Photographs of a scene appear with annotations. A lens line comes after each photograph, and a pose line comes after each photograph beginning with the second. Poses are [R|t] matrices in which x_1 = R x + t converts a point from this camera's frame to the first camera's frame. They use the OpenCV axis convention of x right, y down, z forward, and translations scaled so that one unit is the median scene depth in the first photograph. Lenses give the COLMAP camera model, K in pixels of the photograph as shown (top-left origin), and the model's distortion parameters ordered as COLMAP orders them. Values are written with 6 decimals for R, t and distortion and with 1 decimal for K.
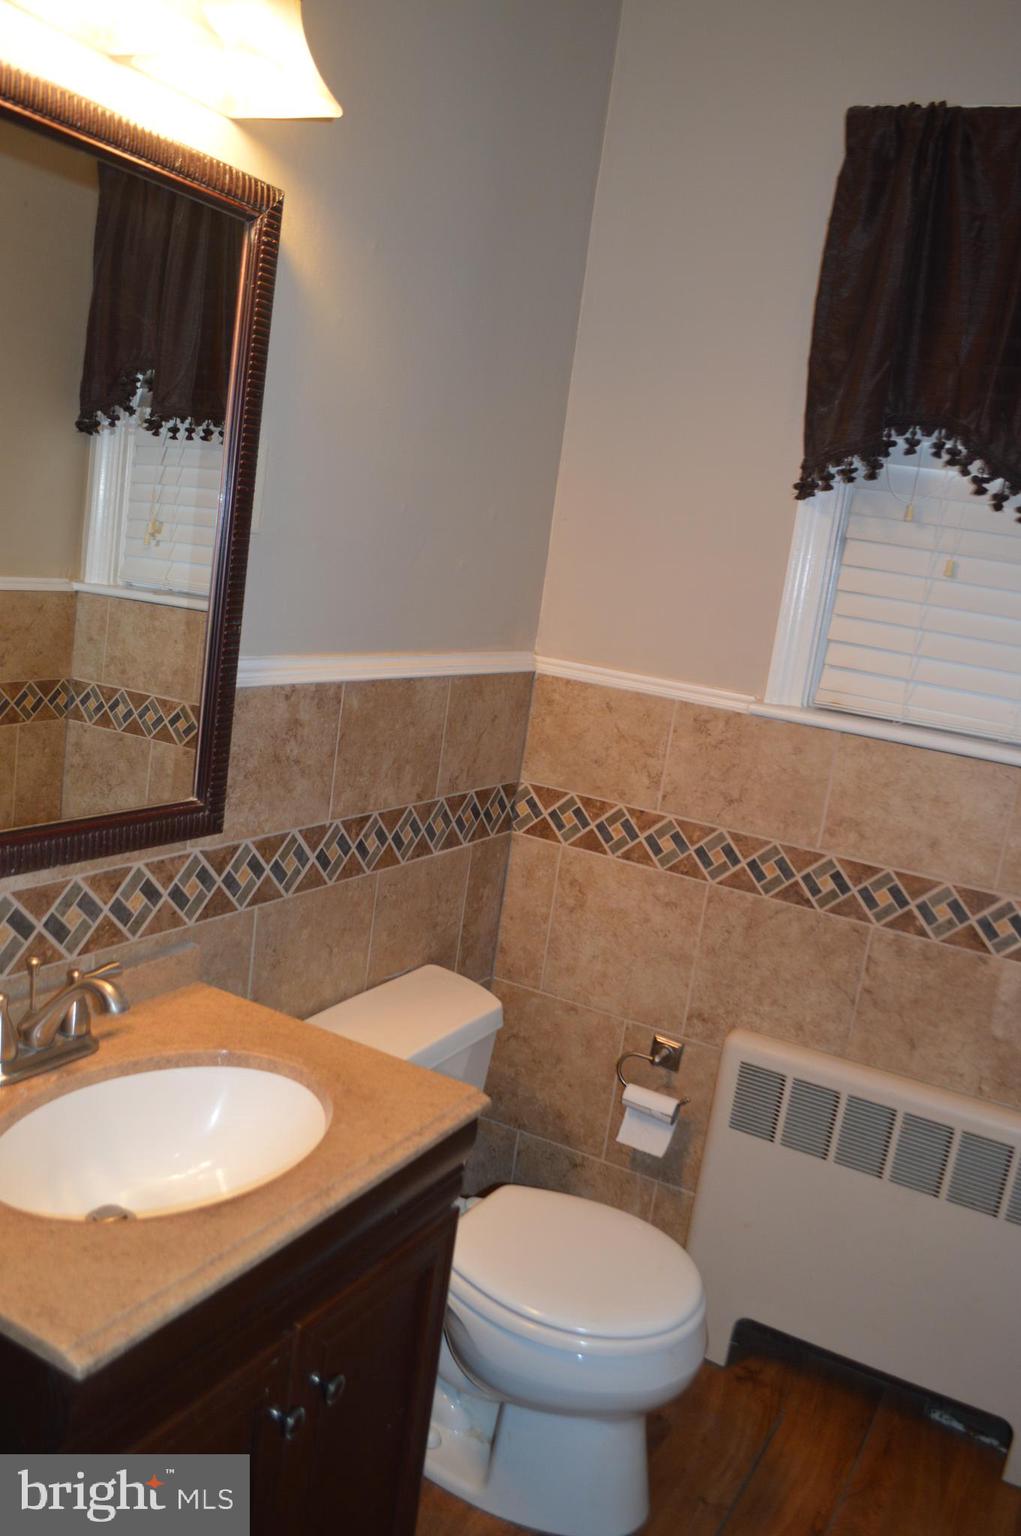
lens RADIAL K [[1221.6, 0, 540.8], [0, 1221.6, 779.0], [0, 0, 1]] dist [-0.094204, 0.032563]
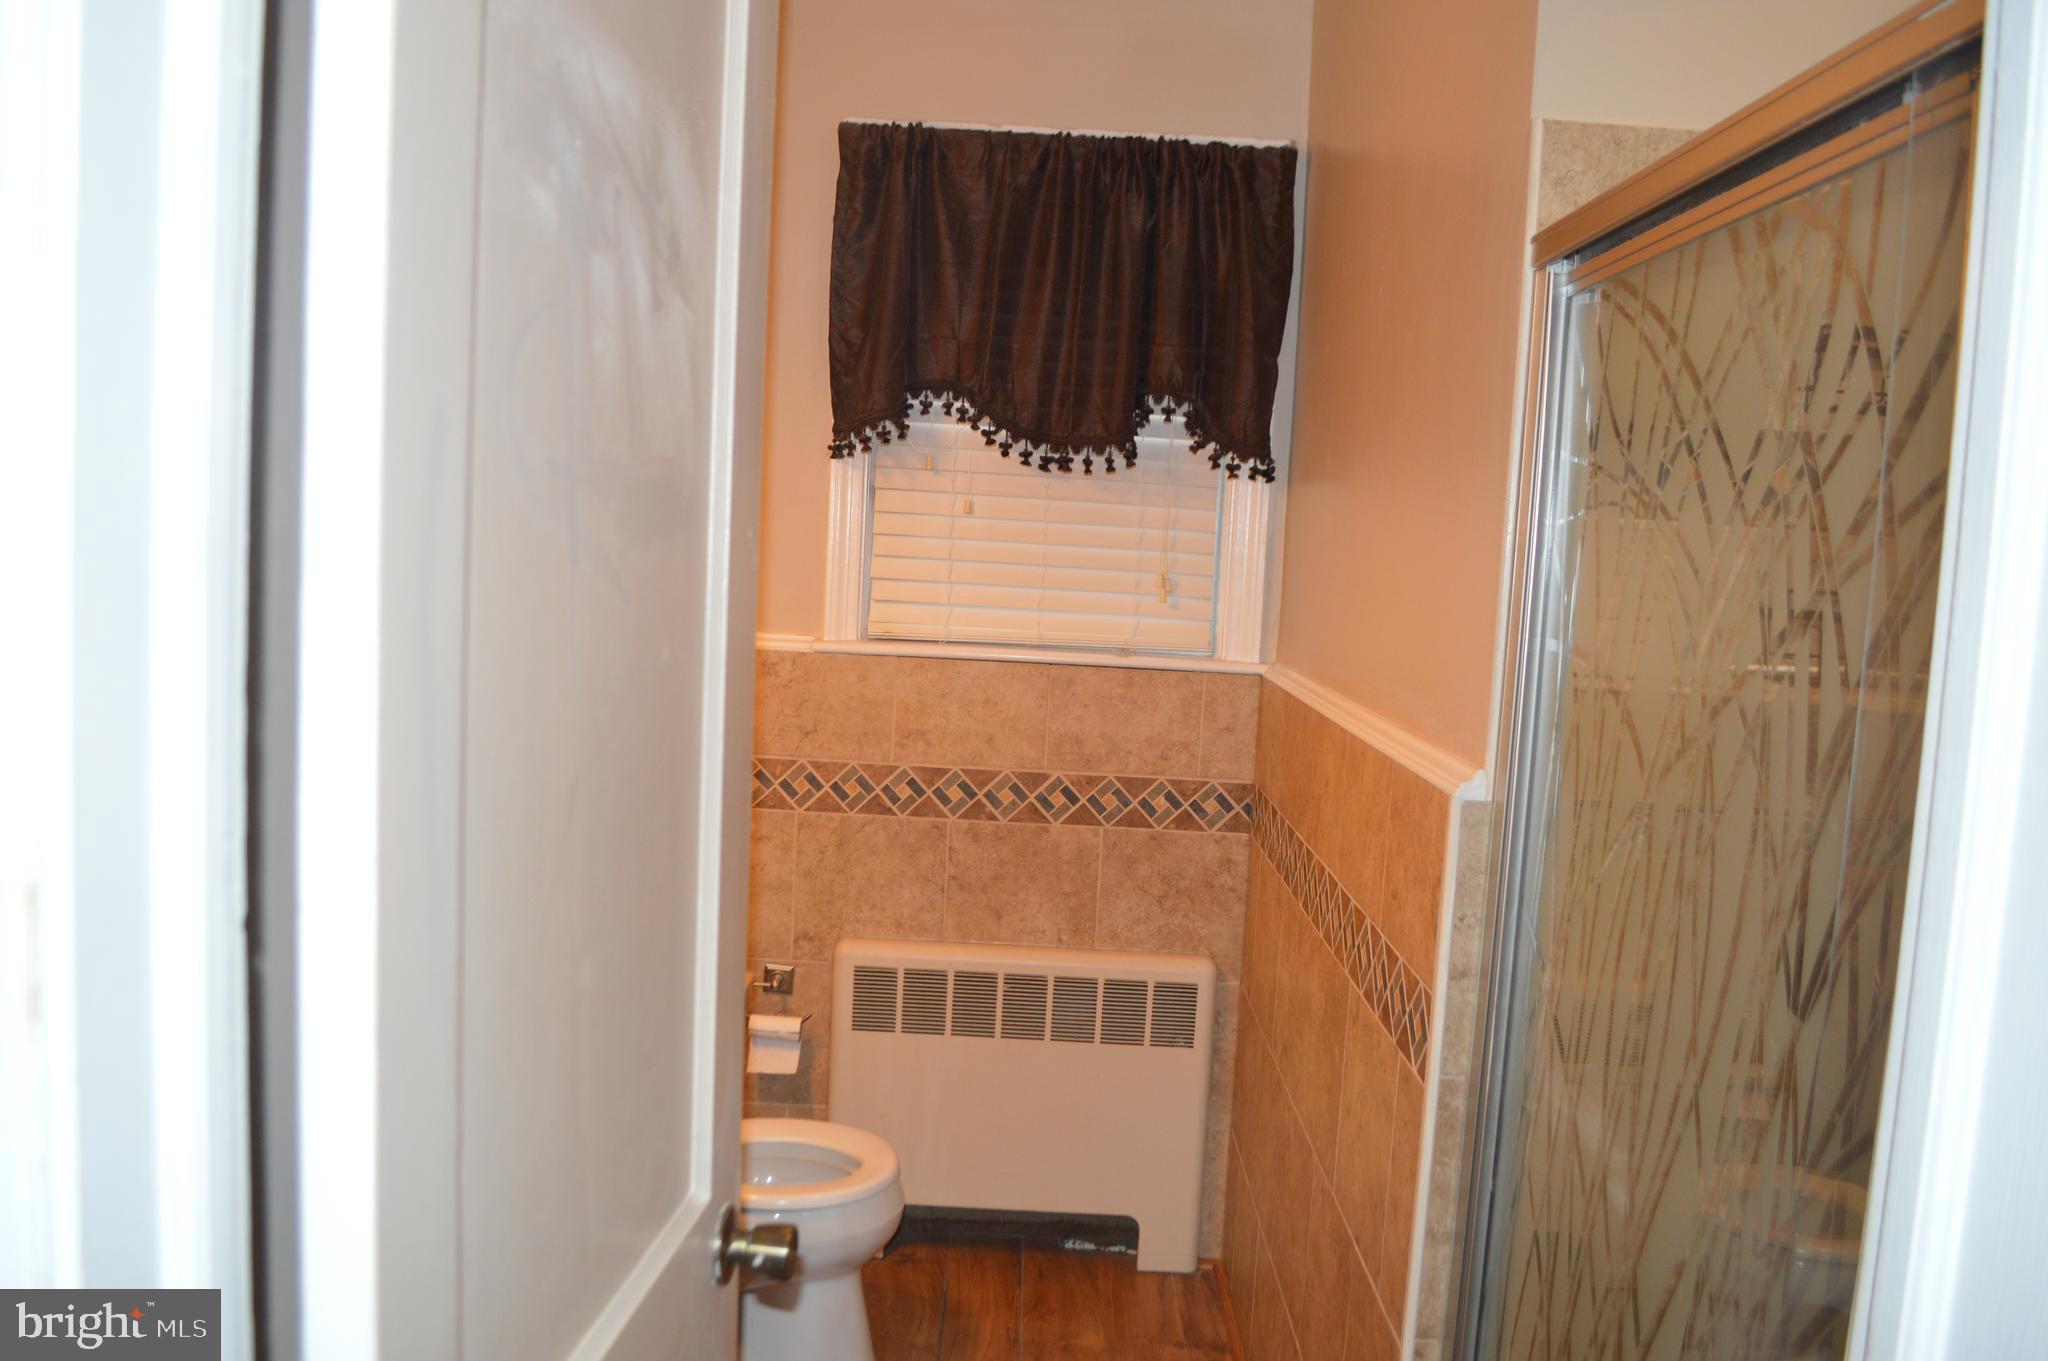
lens RADIAL K [[1628.9, 0, 1018.2], [0, 1628.9, 683.8], [0, 0, 1]] dist [-0.094204, 0.032563]
pose [[0.883708, -0.135096, 0.448118, -0.338177], [0.157917, 0.987357, -0.013757, 0.025482], [-0.440594, 0.082923, 0.893868, -0.411684]]
